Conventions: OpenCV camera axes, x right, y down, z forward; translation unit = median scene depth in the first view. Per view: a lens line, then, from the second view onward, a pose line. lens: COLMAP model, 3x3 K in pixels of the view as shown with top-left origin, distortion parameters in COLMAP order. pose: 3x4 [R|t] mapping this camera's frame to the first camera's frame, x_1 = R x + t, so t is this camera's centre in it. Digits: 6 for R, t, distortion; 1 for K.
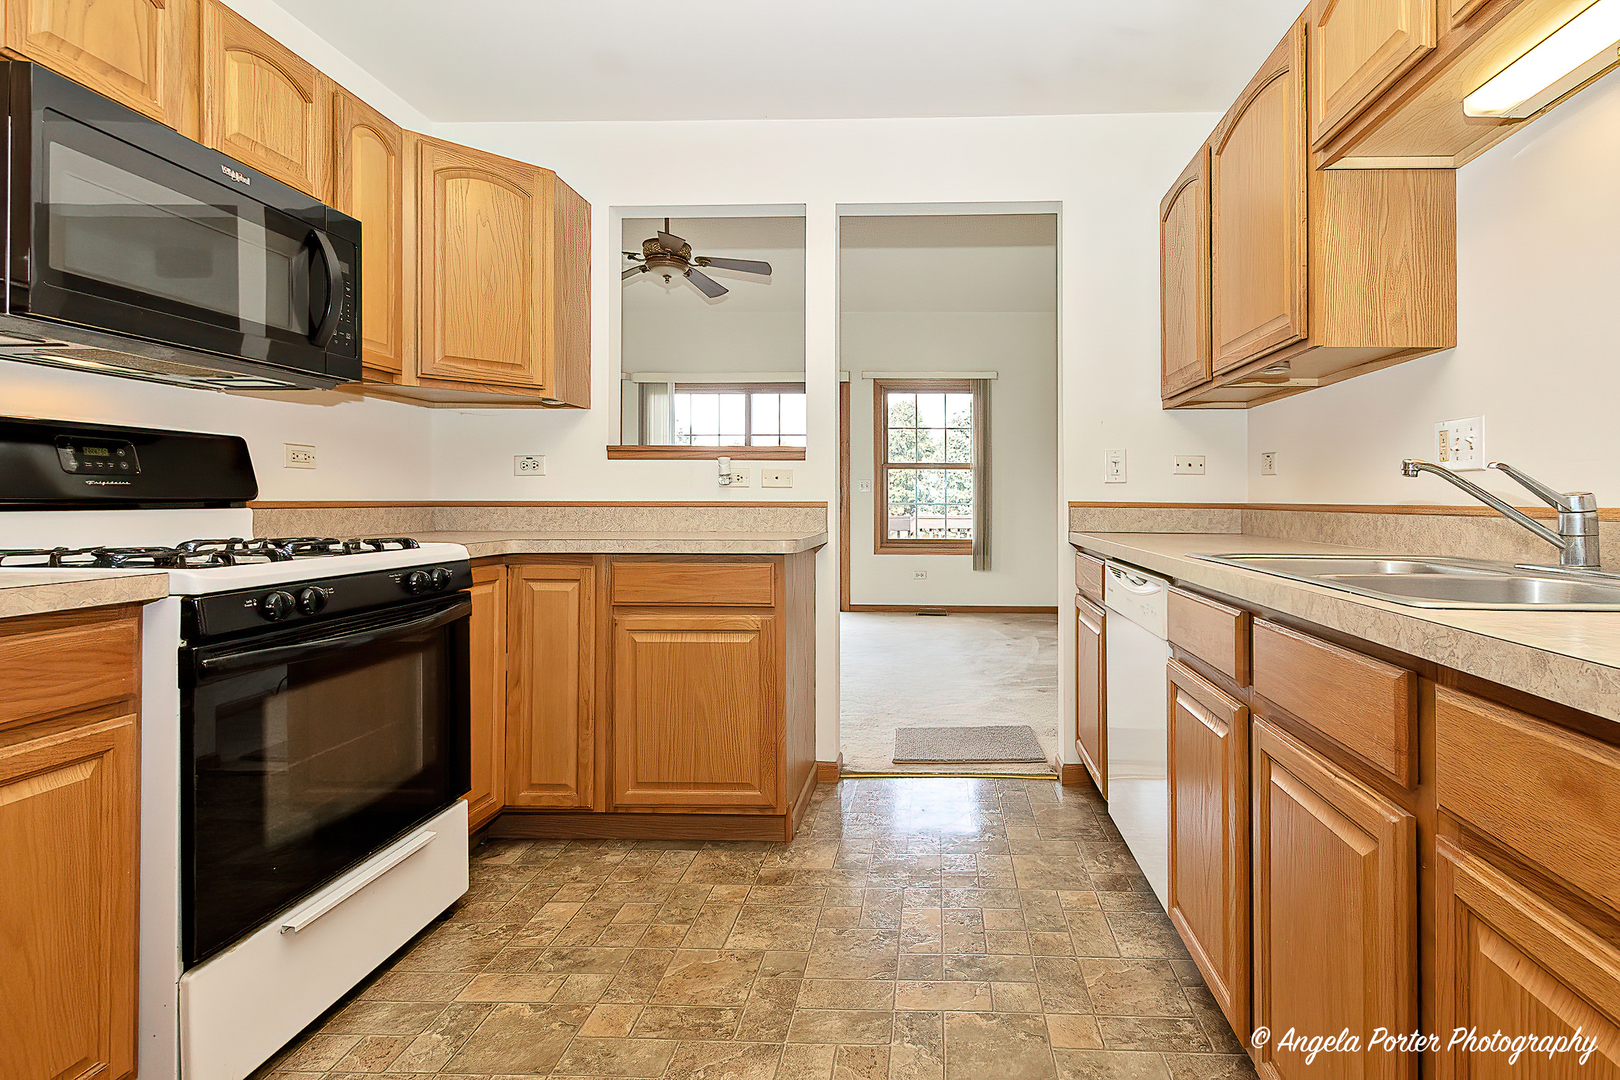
lens RADIAL K [[800.9, 0, 904.4], [0, 800.9, 492.4], [0, 0, 1]] dist [0.017223, 0.001259]
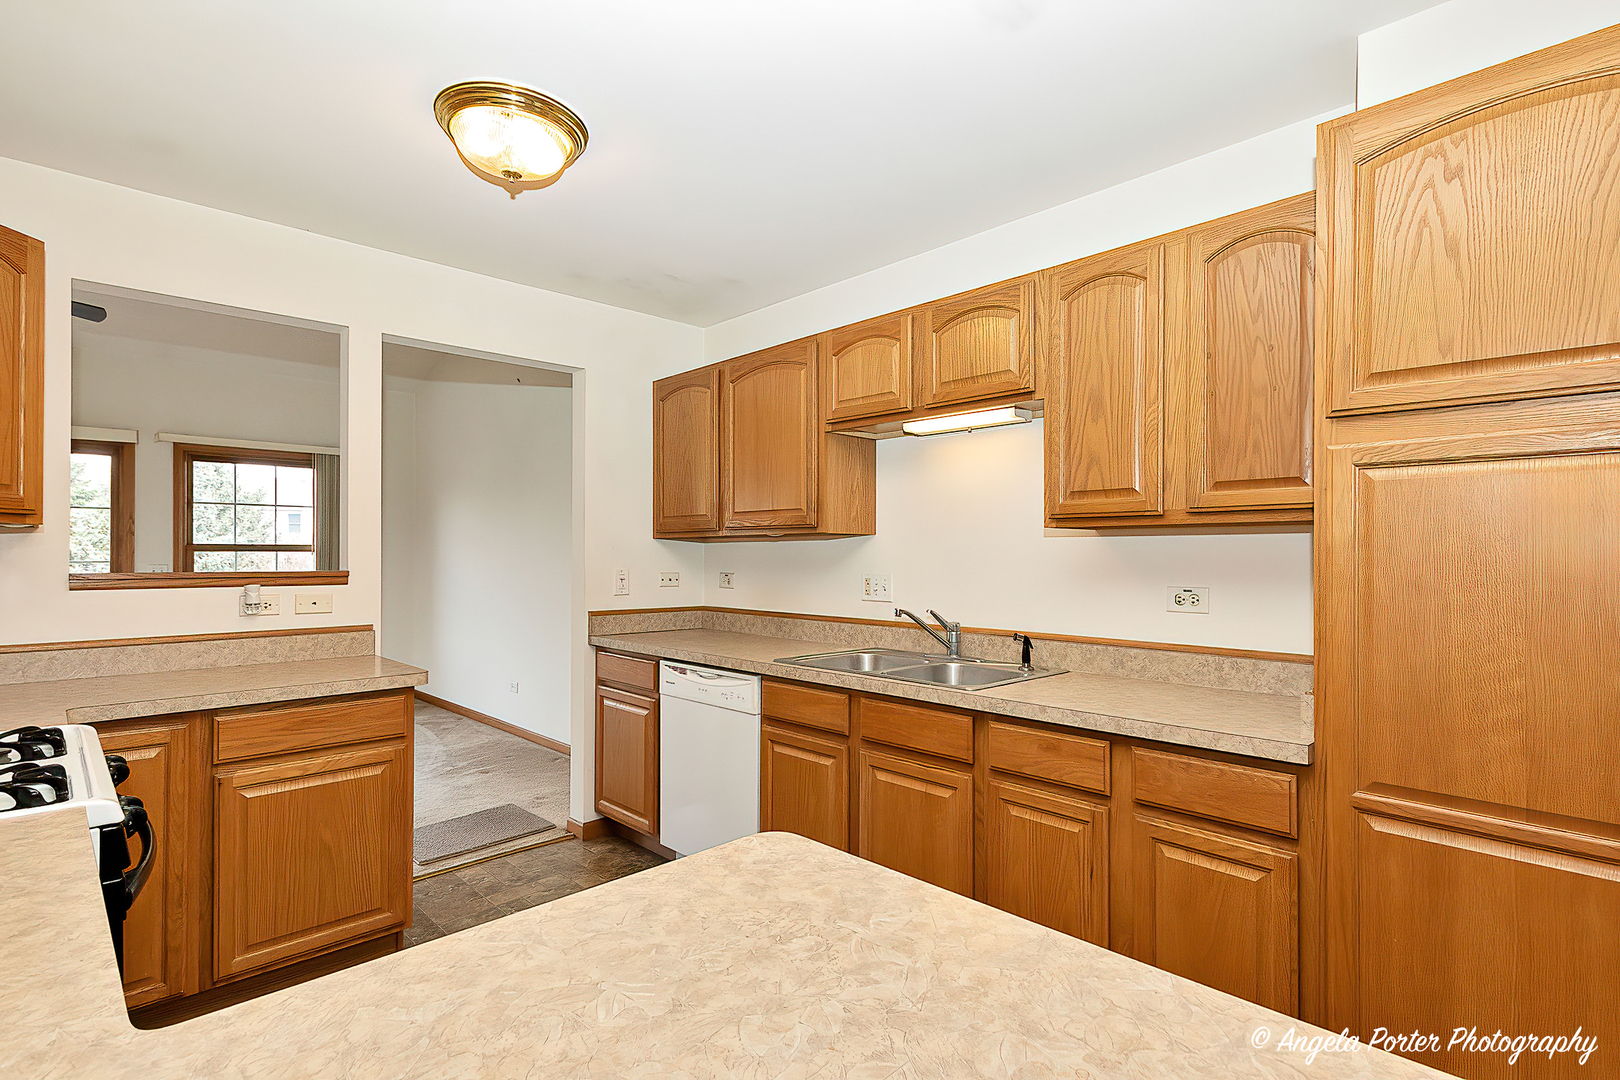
lens RADIAL K [[800.9, 0, 803.4], [0, 800.9, 556.2], [0, 0, 1]] dist [0.017223, 0.001259]
pose [[0.699693, -0.006119, 0.714418, -0.551116], [-0.003027, 0.999929, 0.011528, -0.110194], [-0.714438, -0.010229, 0.699624, -0.129212]]
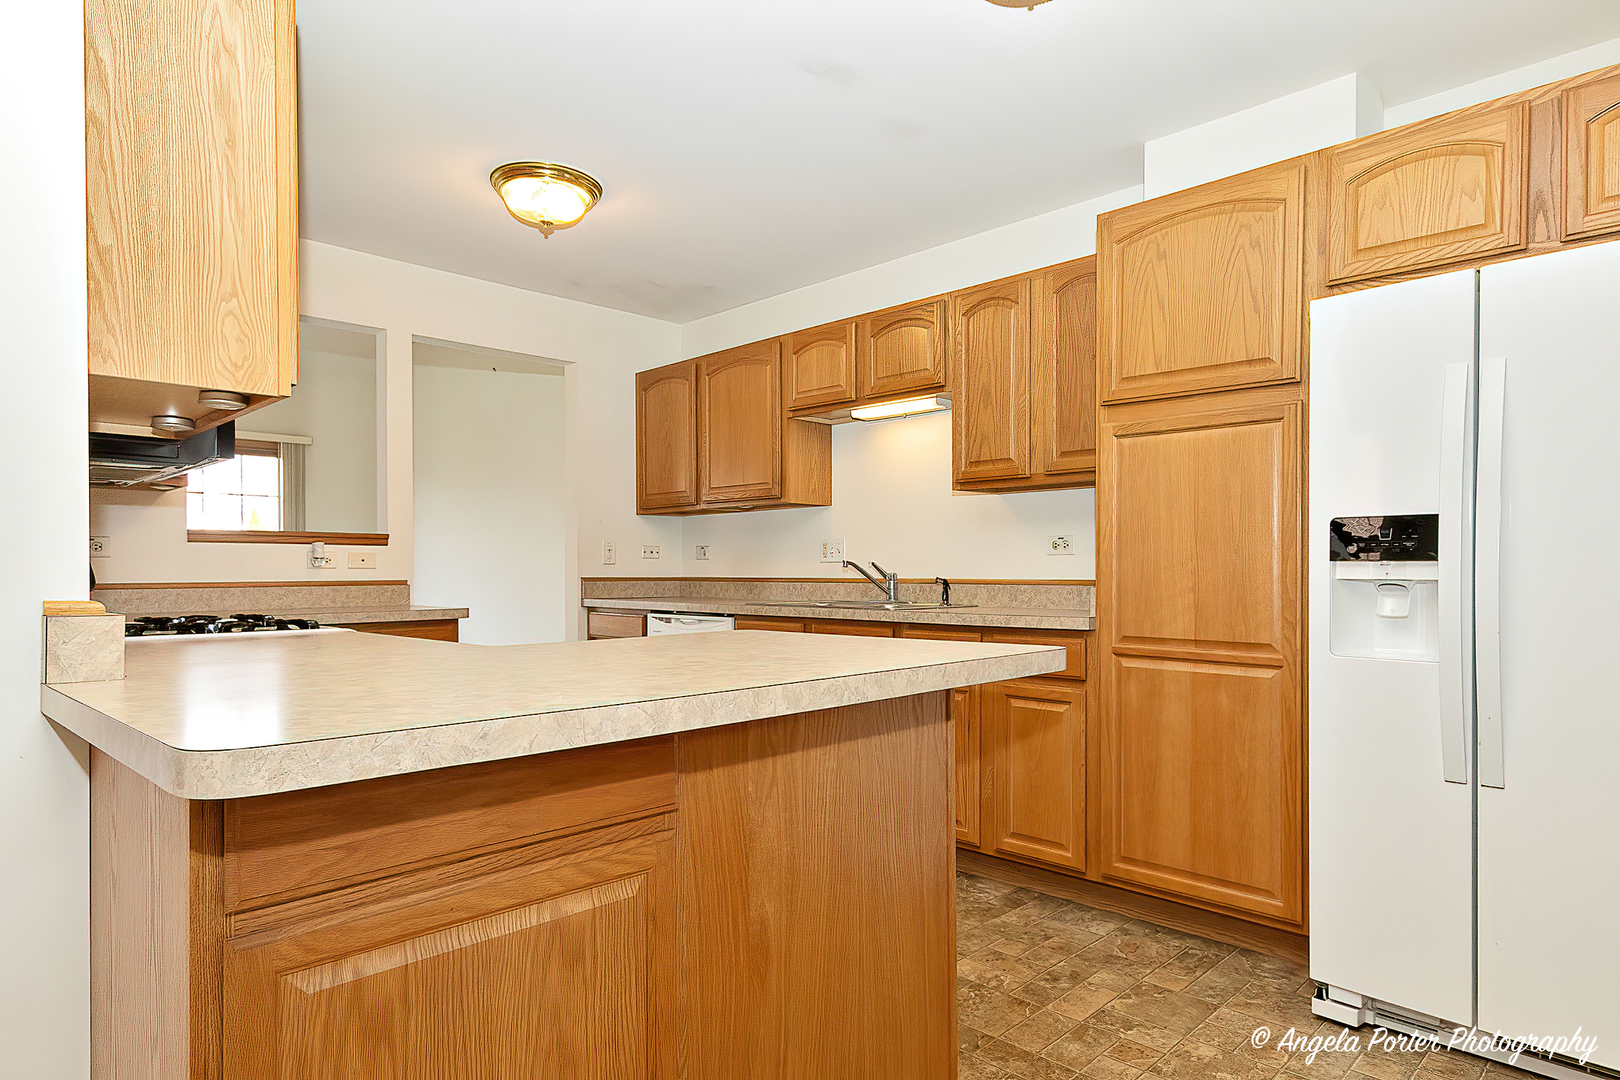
lens RADIAL K [[964.4, 0, 800.0], [0, 964.4, 573.0], [0, 0, 1]] dist [0.028667, -0.001149]
pose [[0.686455, -0.008878, 0.727118, -0.931456], [0.000261, 0.999928, 0.011963, -0.020834], [-0.727172, -0.008022, 0.686409, -0.535714]]
